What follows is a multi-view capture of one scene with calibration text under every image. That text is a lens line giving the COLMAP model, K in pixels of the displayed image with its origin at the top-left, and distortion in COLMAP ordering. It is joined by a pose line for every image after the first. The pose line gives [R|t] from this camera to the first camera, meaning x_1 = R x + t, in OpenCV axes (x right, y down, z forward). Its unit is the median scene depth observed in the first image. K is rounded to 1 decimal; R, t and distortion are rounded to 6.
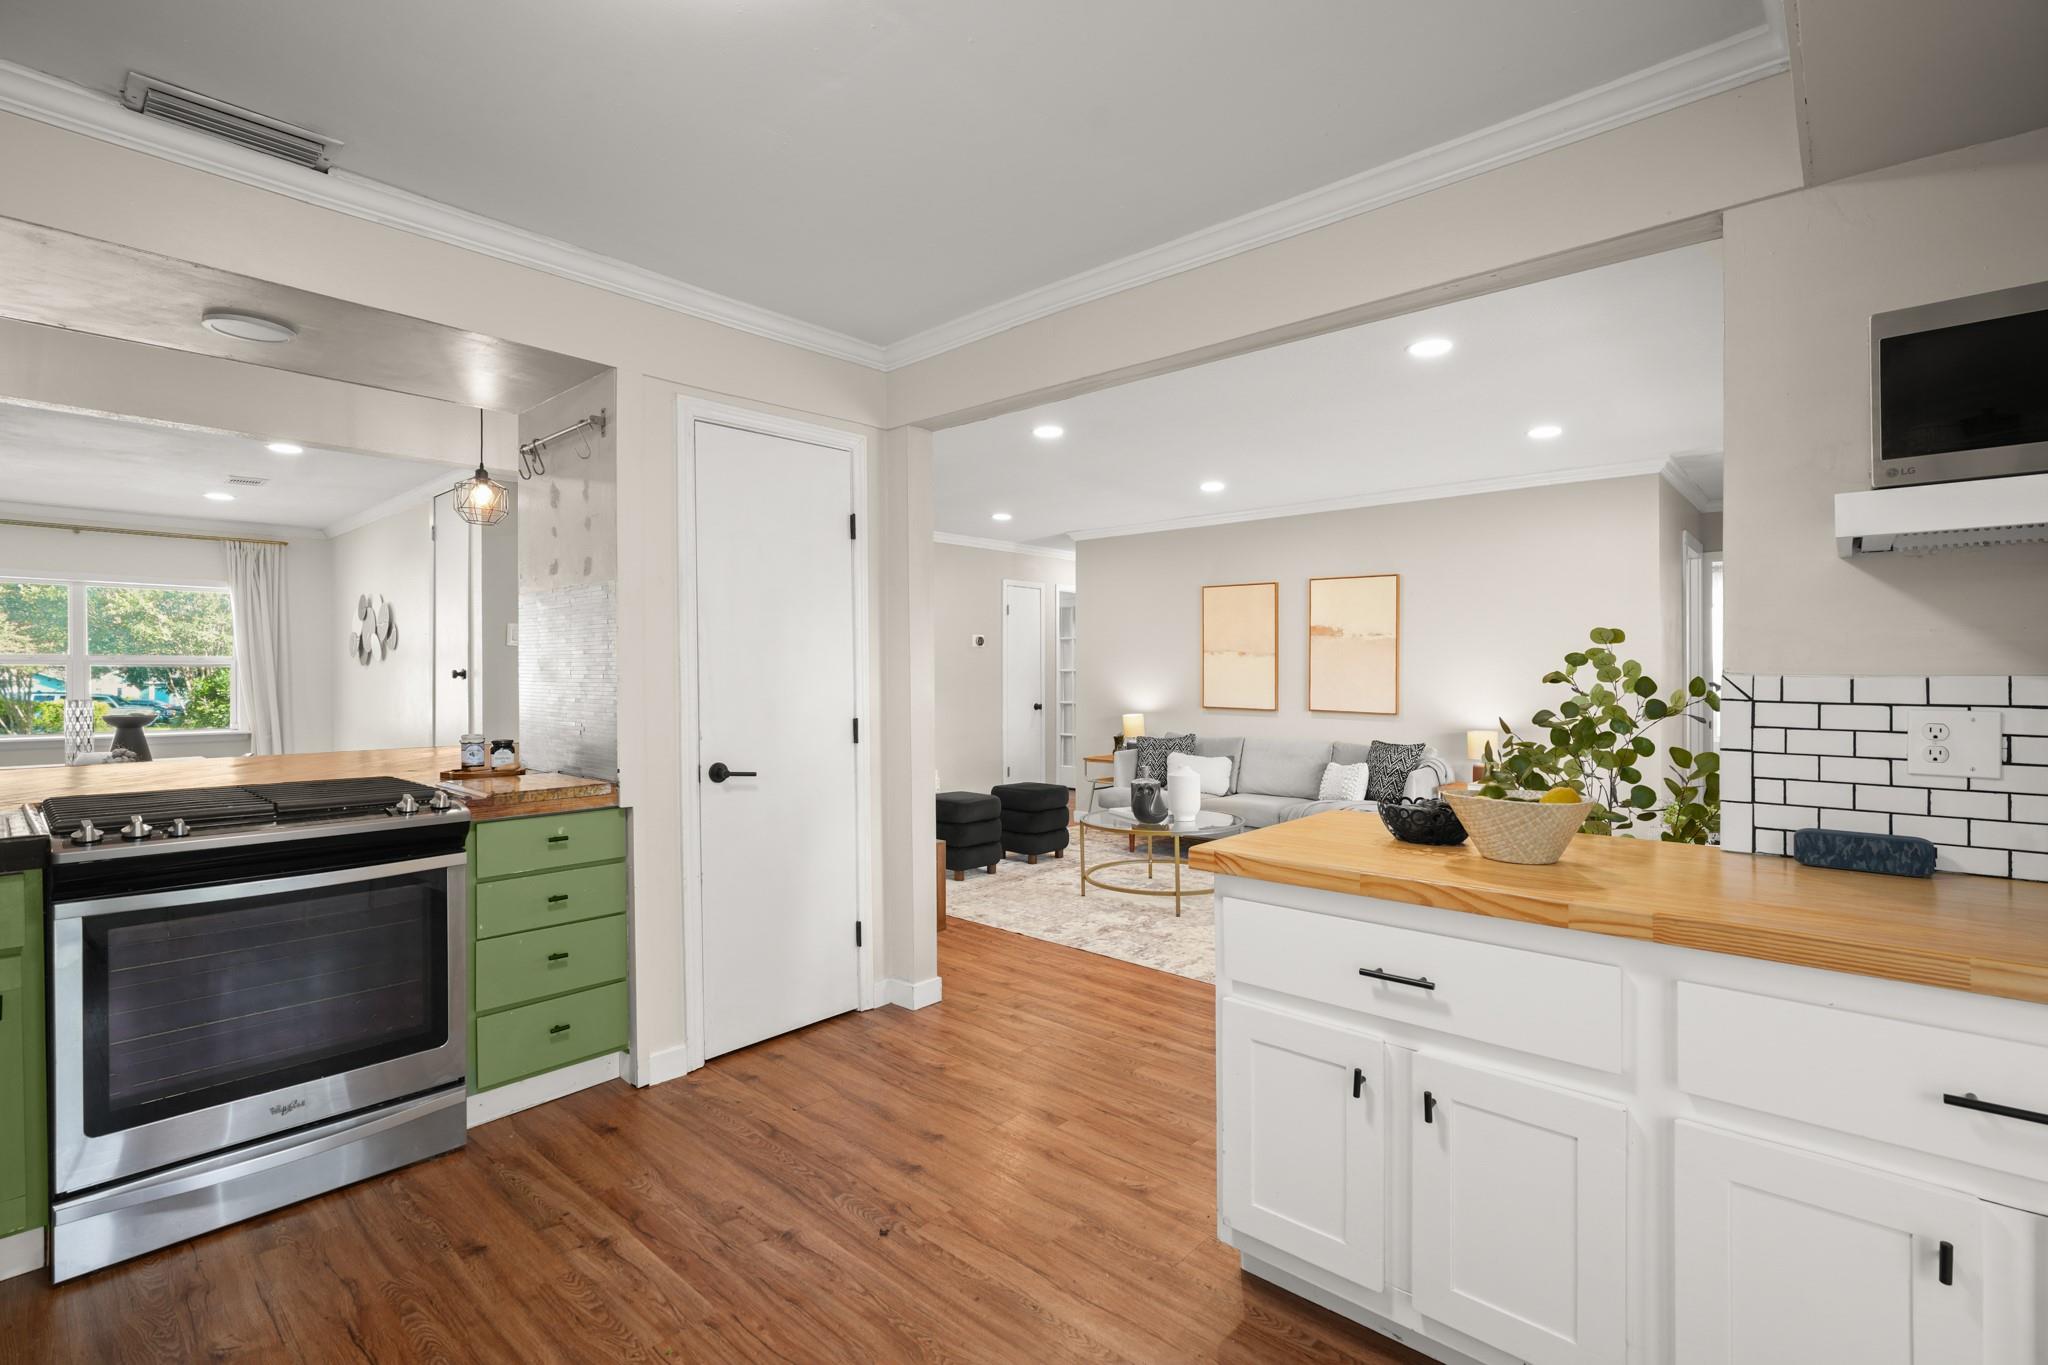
lens RADIAL K [[935.8, 0, 1036.5], [0, 935.8, 675.2], [0, 0, 1]] dist [-0.000599, 0.001027]
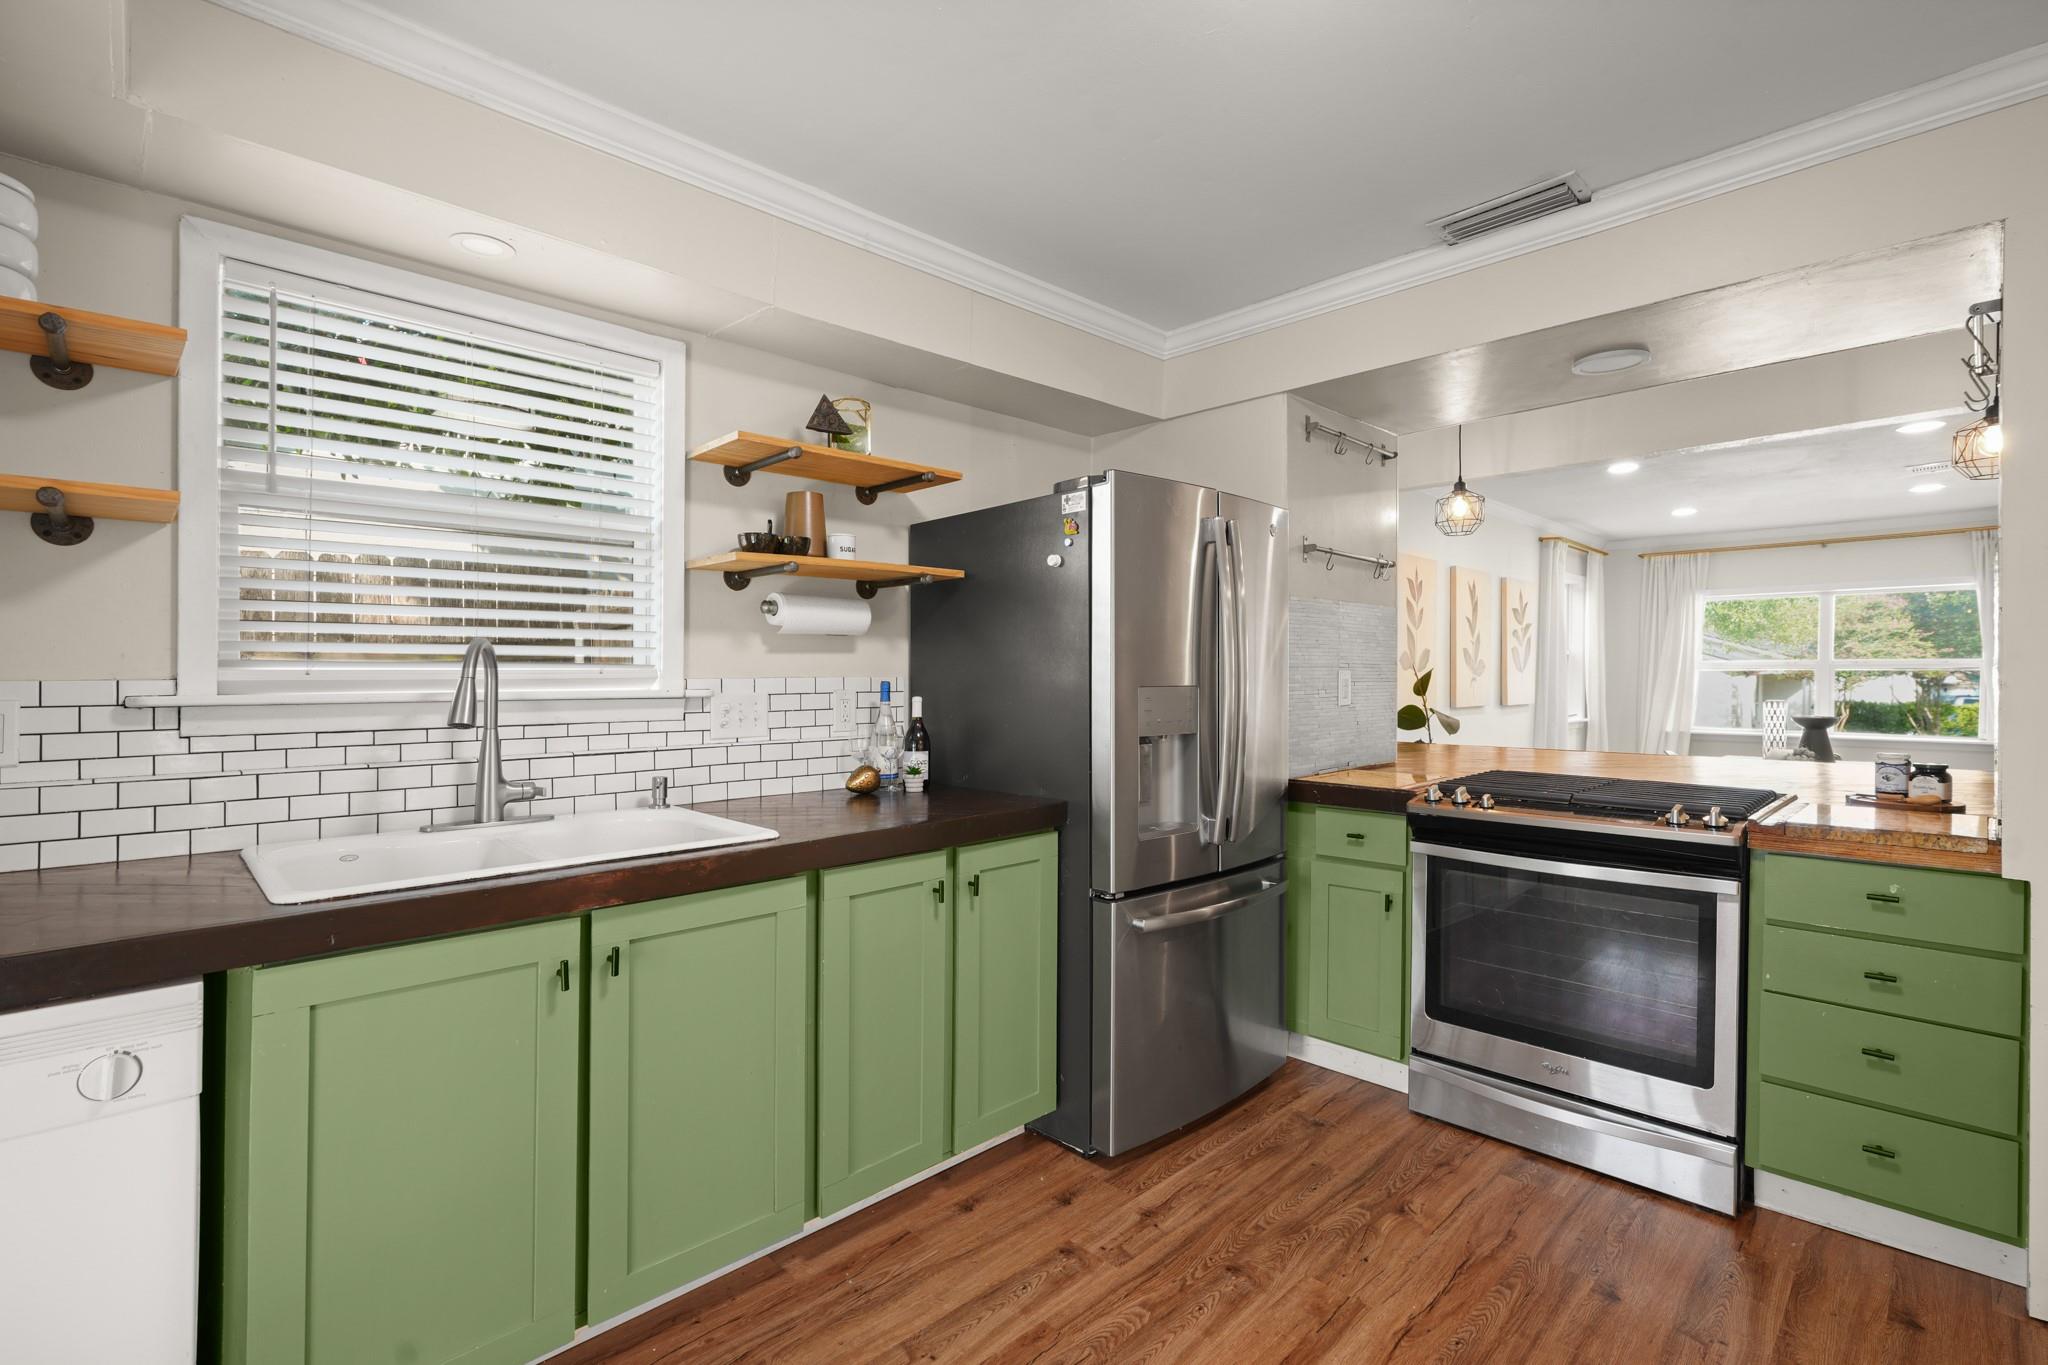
lens RADIAL K [[935.8, 0, 1012.3], [0, 935.8, 676.5], [0, 0, 1]] dist [-0.000599, 0.001027]
pose [[-0.070197, -0.000032, -0.997533, 0.135074], [-0.002646, 0.999996, 0.000154, -0.000301], [0.997530, 0.002650, -0.070197, 0.169722]]
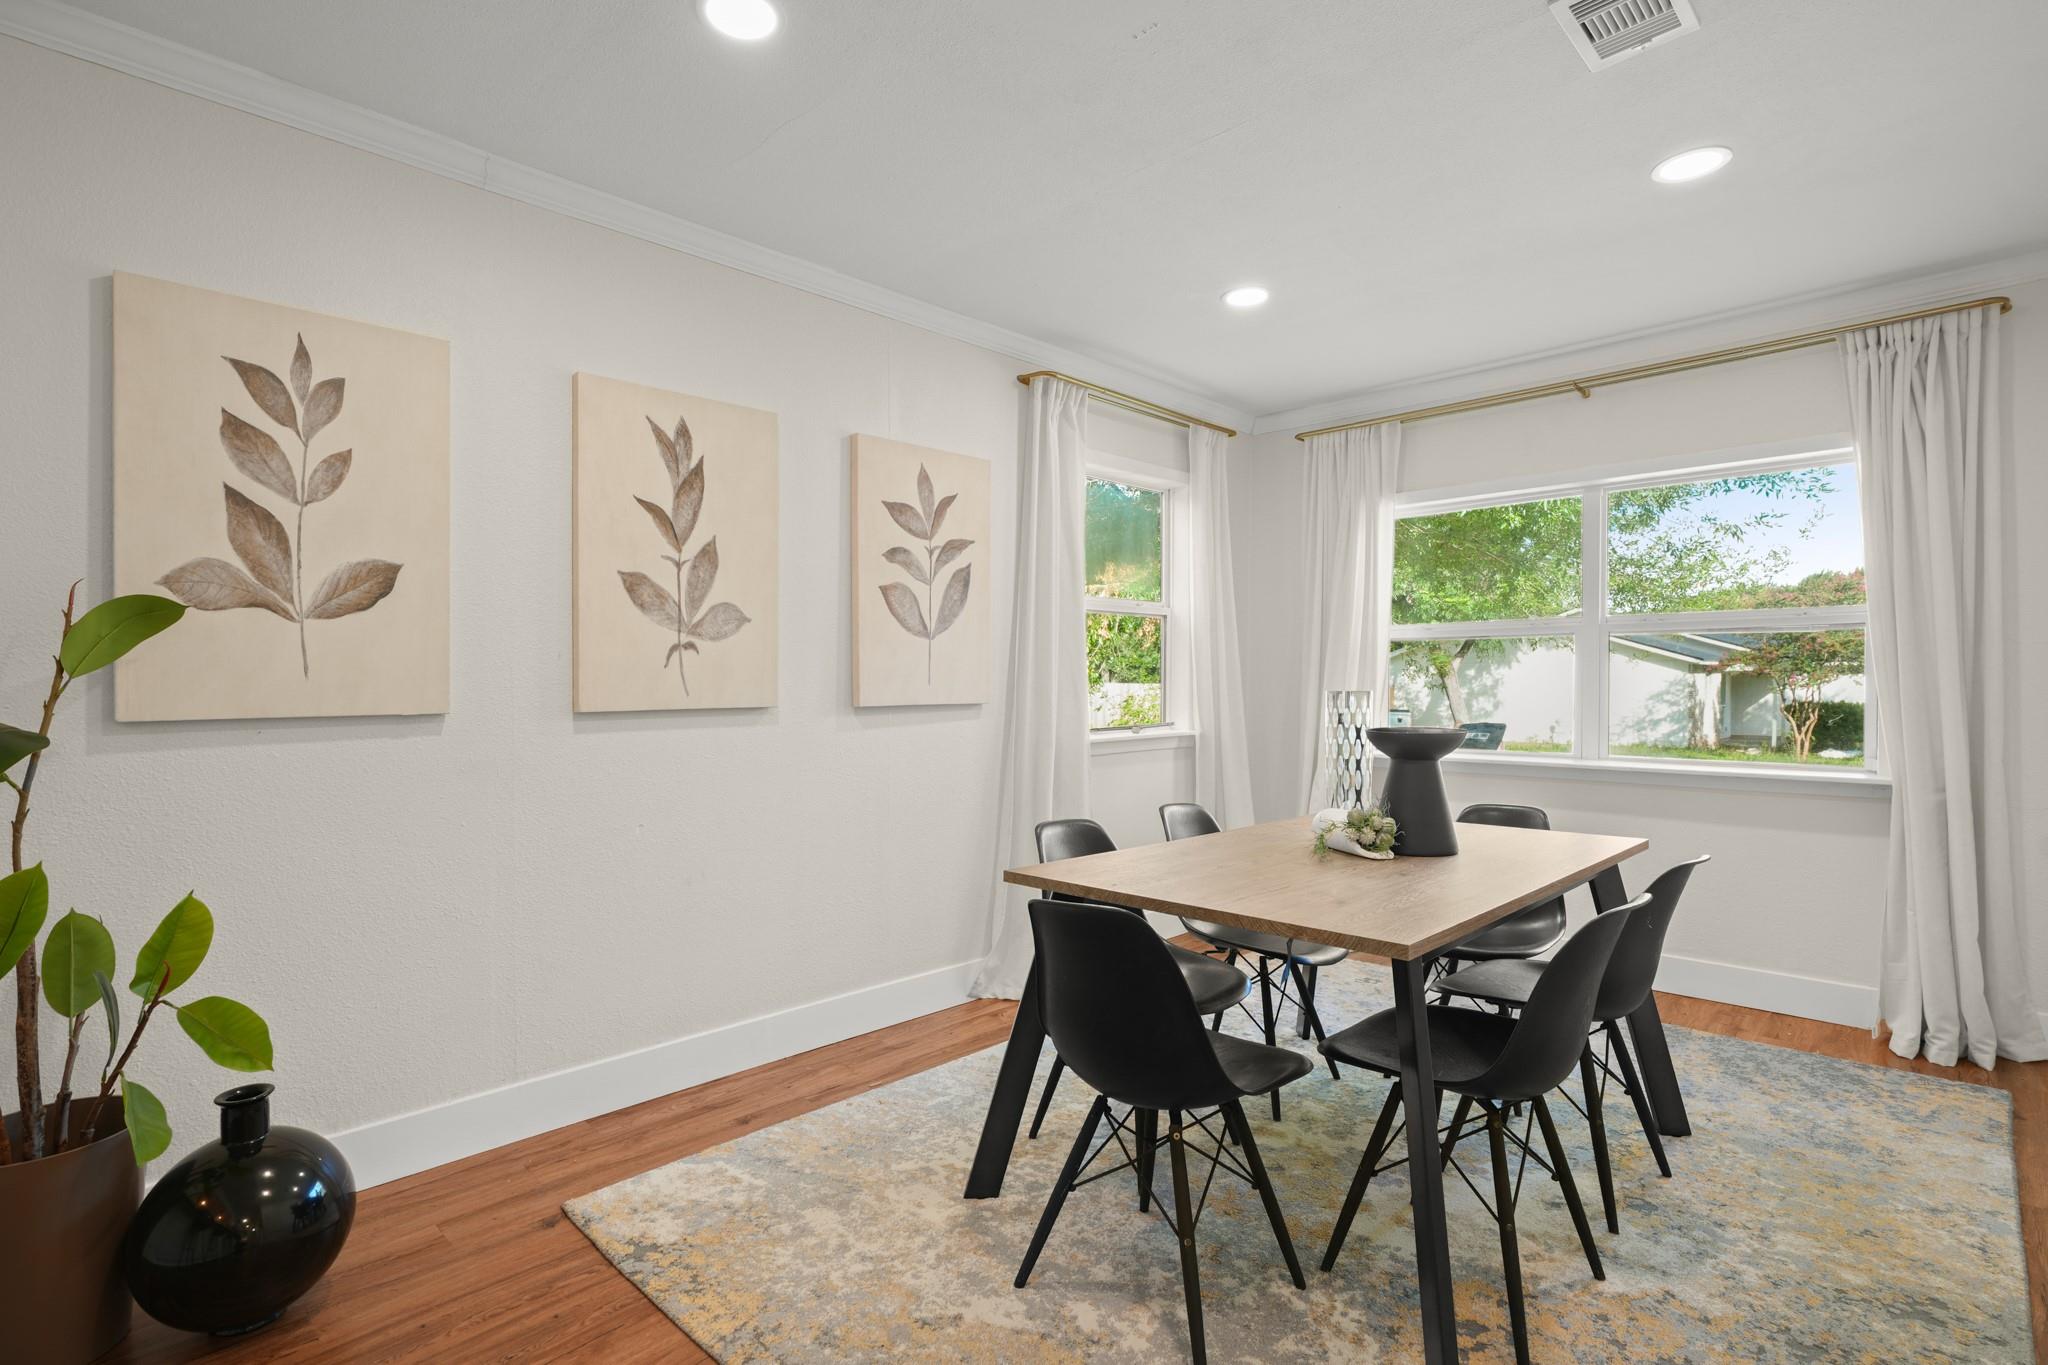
lens RADIAL K [[935.8, 0, 1029.4], [0, 935.8, 693.9], [0, 0, 1]] dist [-0.000599, 0.001027]
pose [[-0.068124, 0.014319, -0.997574, -0.513494], [0.001947, 0.999897, 0.014219, 0.019327], [0.997675, -0.000974, -0.068145, 0.825072]]
